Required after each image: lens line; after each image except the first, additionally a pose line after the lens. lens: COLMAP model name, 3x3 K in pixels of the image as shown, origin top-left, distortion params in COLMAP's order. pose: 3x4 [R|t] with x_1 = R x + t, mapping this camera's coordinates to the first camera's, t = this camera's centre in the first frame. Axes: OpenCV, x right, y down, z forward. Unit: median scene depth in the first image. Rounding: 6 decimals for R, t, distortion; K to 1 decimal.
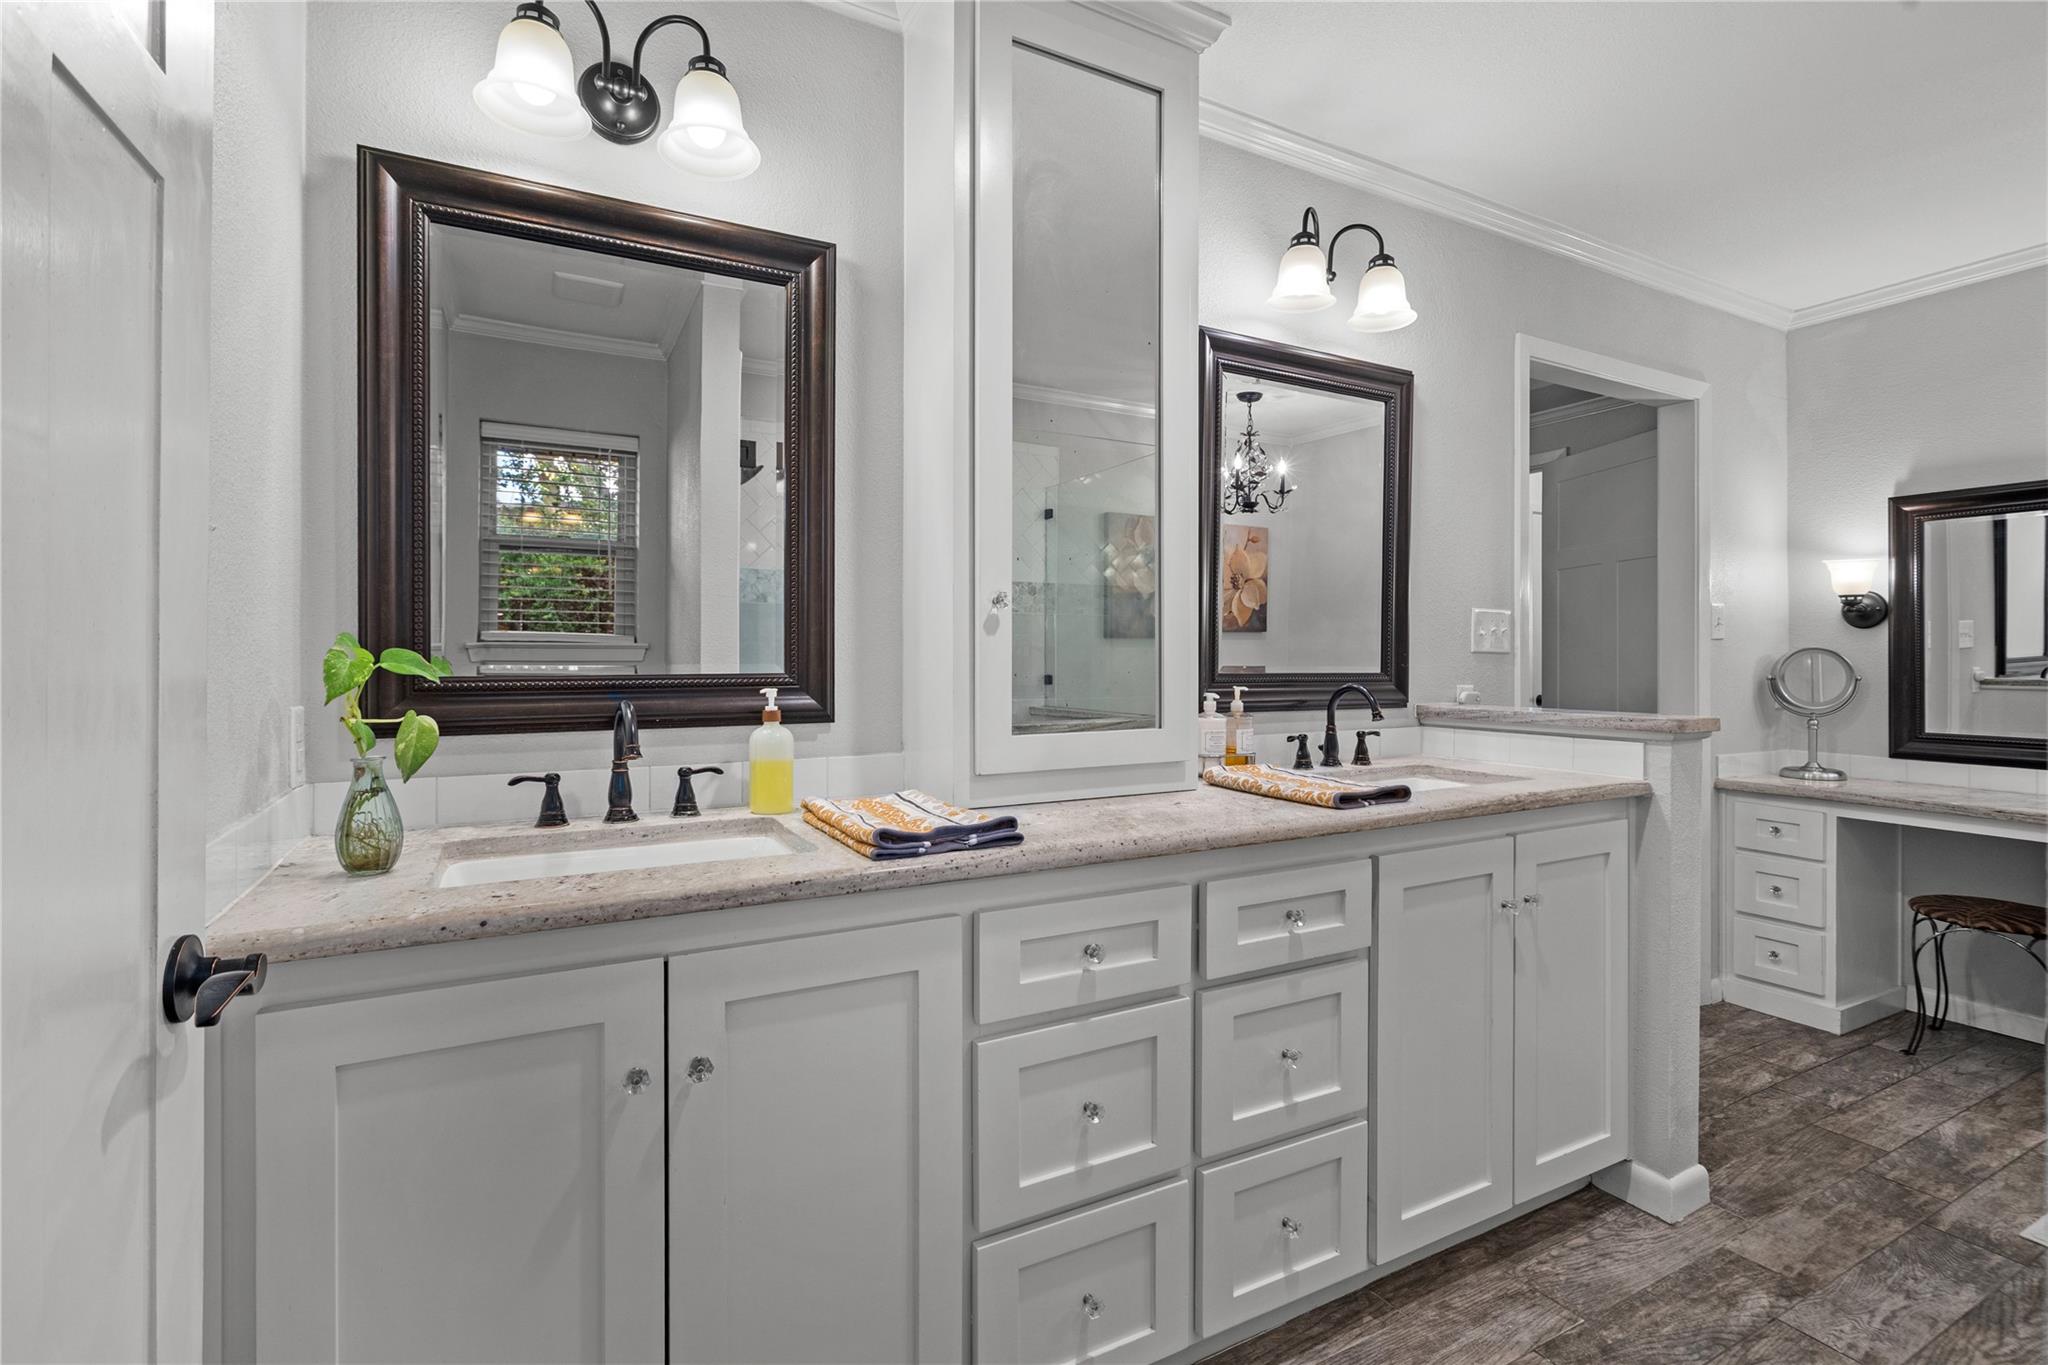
lens RADIAL K [[933.3, 0, 1023.7], [0, 933.3, 663.9], [0, 0, 1]] dist [-0.001382, 0.000834]
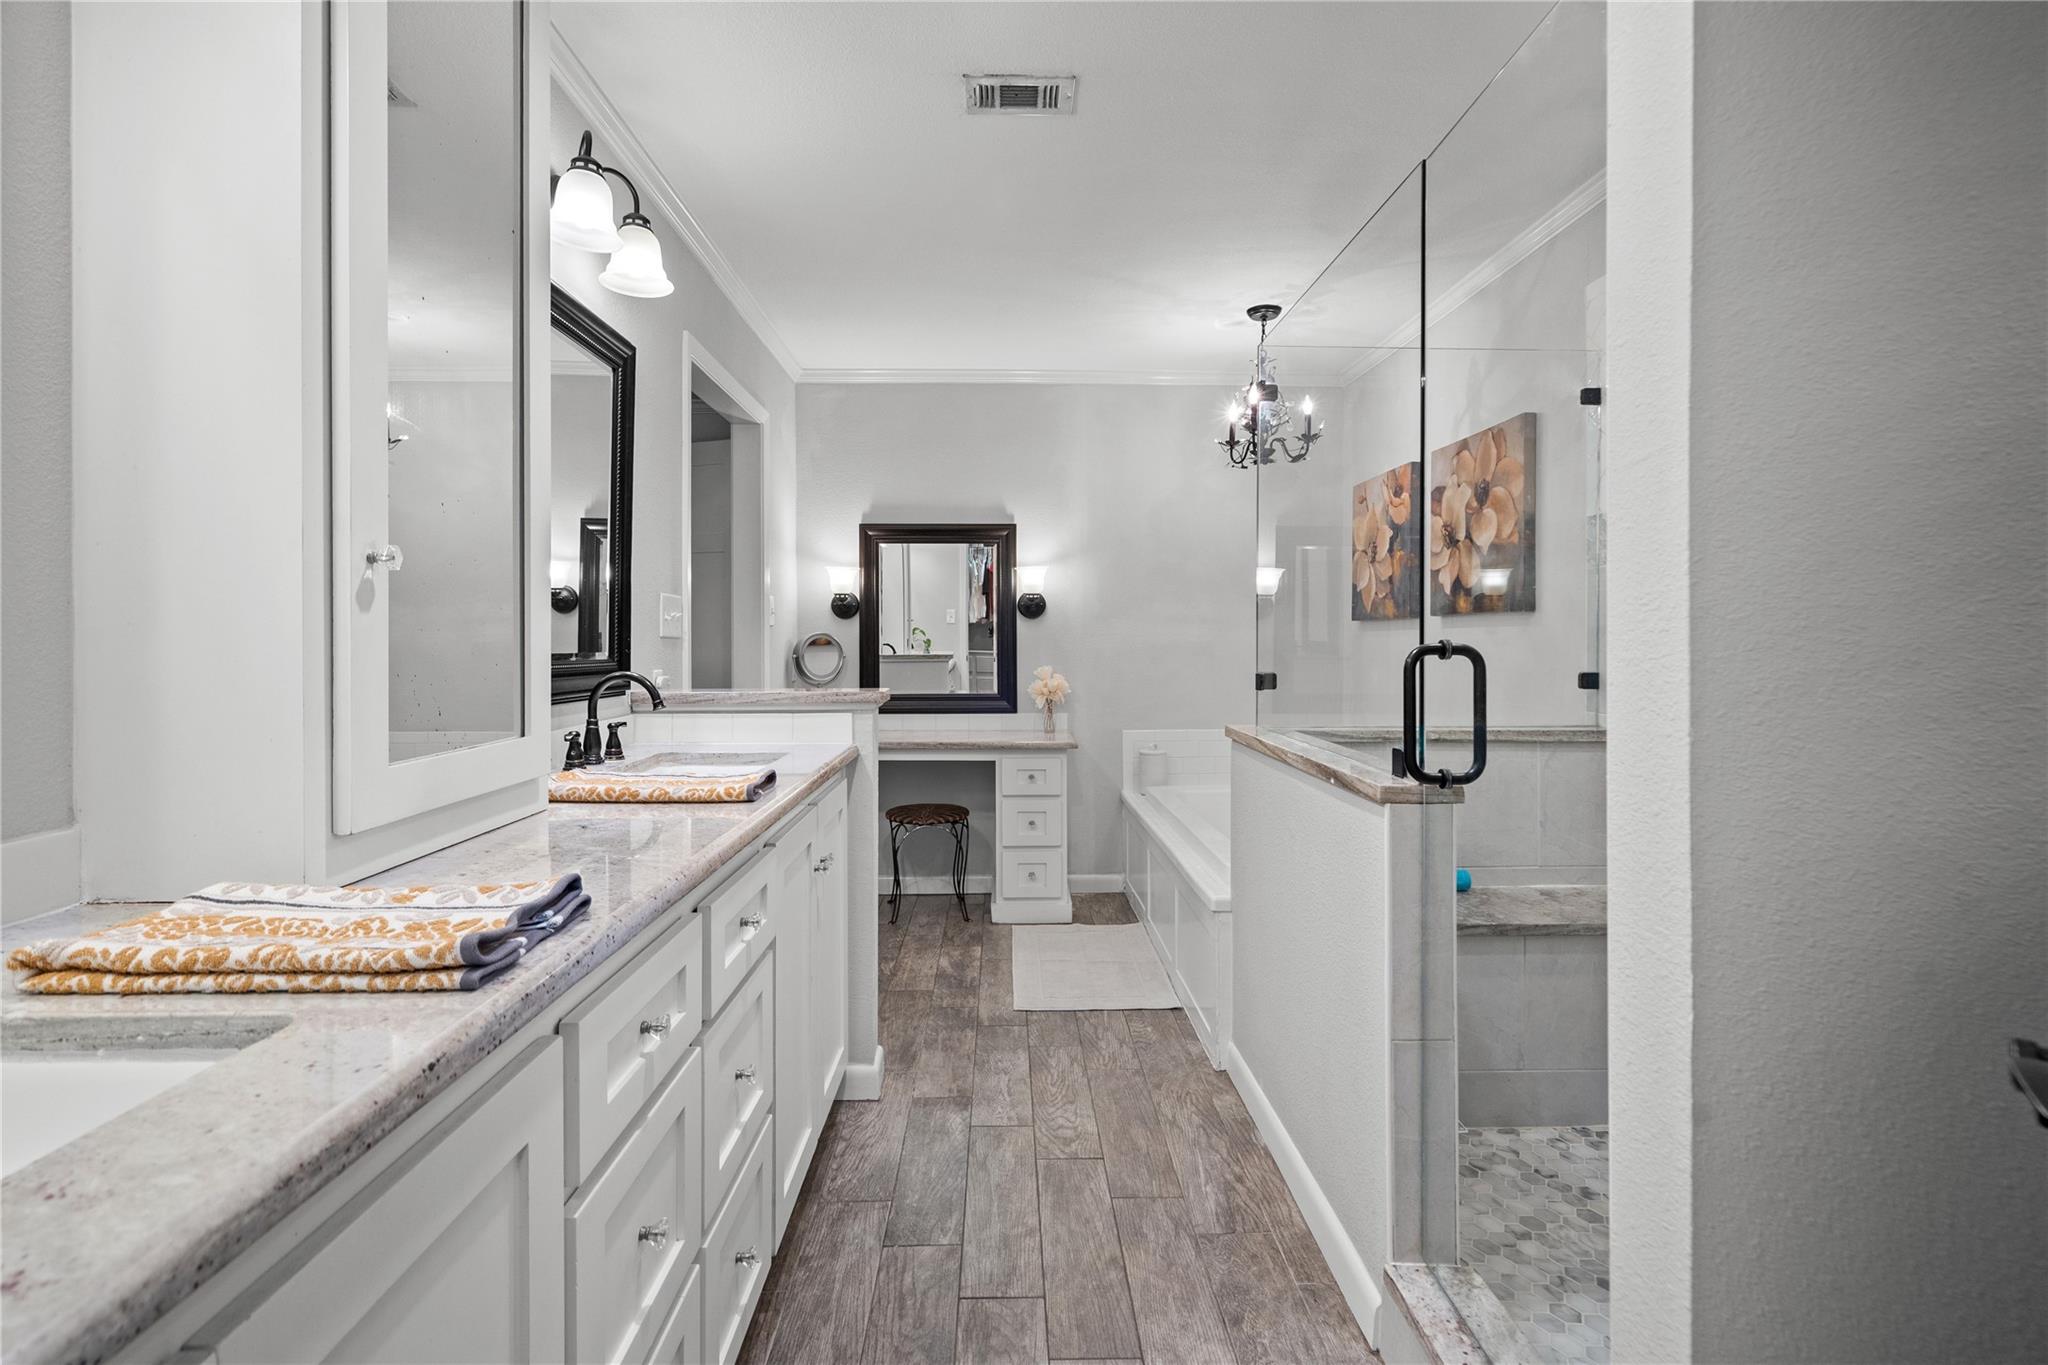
lens RADIAL K [[947.4, 0, 1024.1], [0, 947.4, 640.1], [0, 0, 1]] dist [-0.001841, 0.001243]
pose [[0.450900, -0.000078, 0.892575, -0.334420], [0.003131, 0.999994, -0.001494, -0.007267], [-0.892569, 0.003468, 0.450897, 0.253699]]
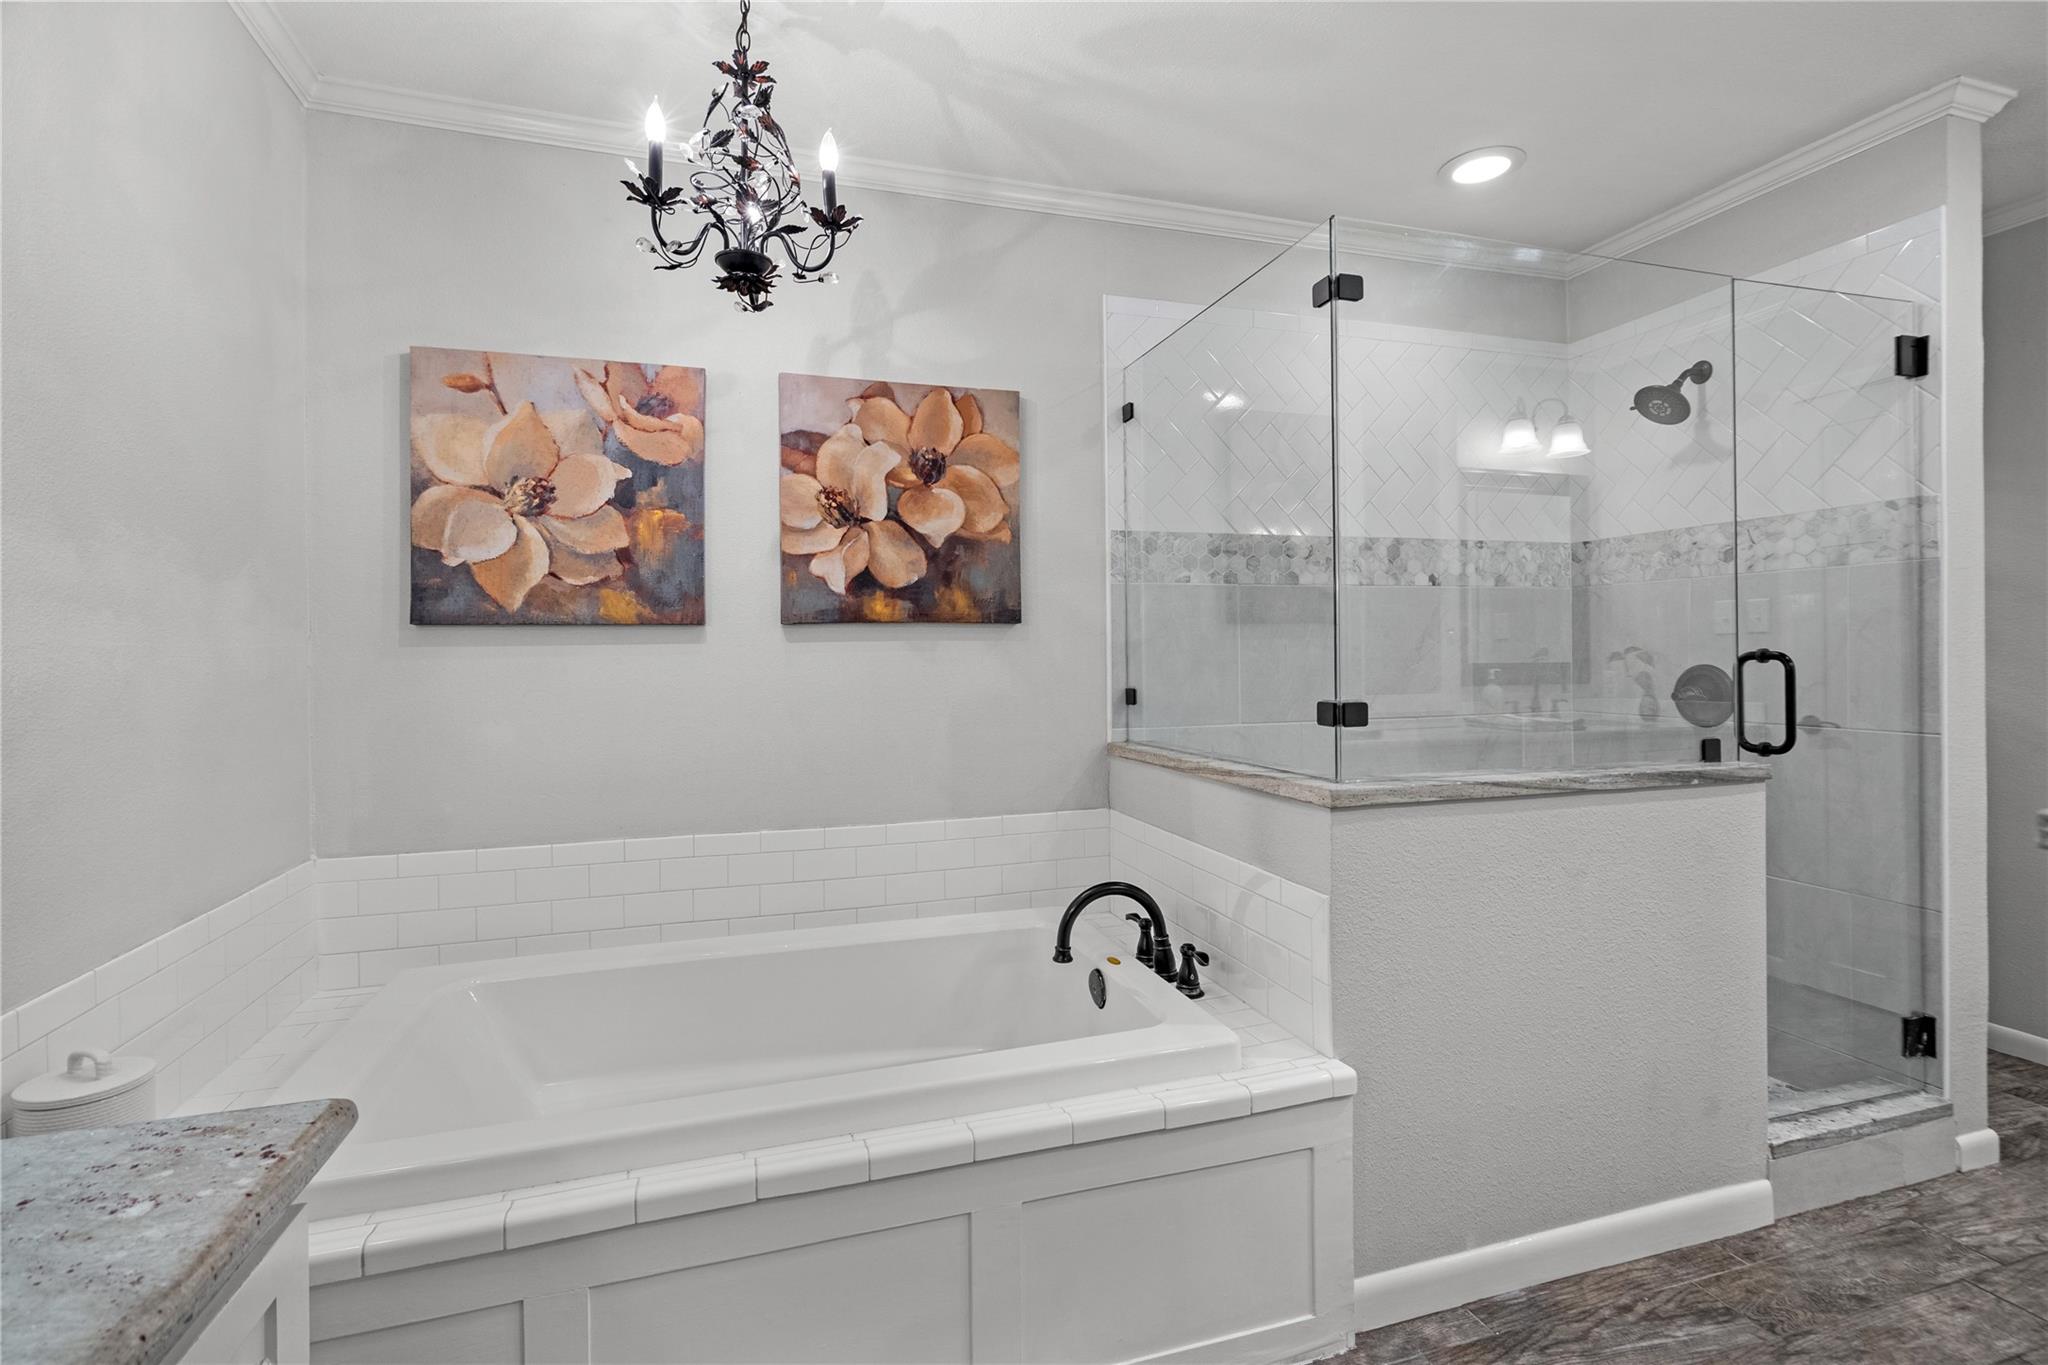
lens RADIAL K [[949.3, 0, 1027.6], [0, 949.3, 654.9], [0, 0, 1]] dist [-0.004657, 0.000918]
pose [[-0.982077, 0.010228, 0.188202, 1.098155], [0.010995, 0.999935, 0.003030, -0.013180], [-0.188159, 0.005045, -0.982126, 1.478204]]
